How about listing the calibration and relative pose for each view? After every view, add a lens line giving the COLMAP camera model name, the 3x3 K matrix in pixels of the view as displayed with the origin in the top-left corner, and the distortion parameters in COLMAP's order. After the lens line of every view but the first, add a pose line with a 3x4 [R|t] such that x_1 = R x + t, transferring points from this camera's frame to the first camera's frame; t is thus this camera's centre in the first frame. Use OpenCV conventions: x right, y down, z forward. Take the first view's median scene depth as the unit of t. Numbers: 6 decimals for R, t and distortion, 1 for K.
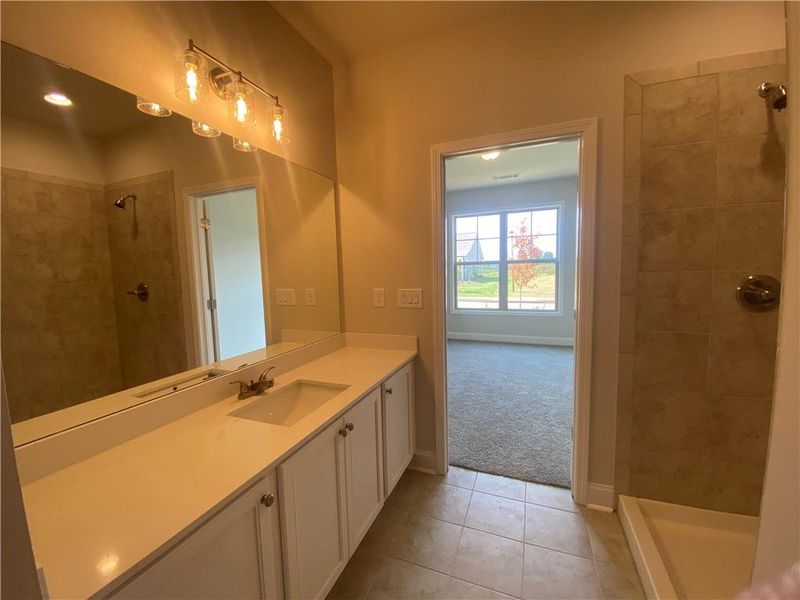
lens RADIAL K [[324.1, 0, 394.6], [0, 324.1, 301.6], [0, 0, 1]] dist [0.006603, -0.013311]
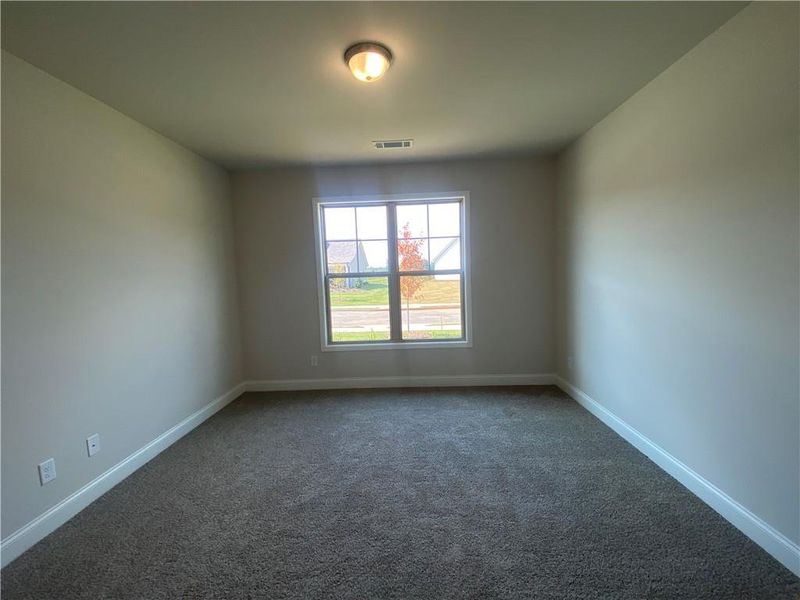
lens RADIAL K [[324.1, 0, 397.5], [0, 324.1, 305.2], [0, 0, 1]] dist [0.006603, -0.013311]
pose [[0.937732, -0.036574, 0.345429, 0.113908], [0.040312, 0.999180, -0.003643, -0.059090], [-0.345013, 0.017342, 0.938438, 0.393209]]
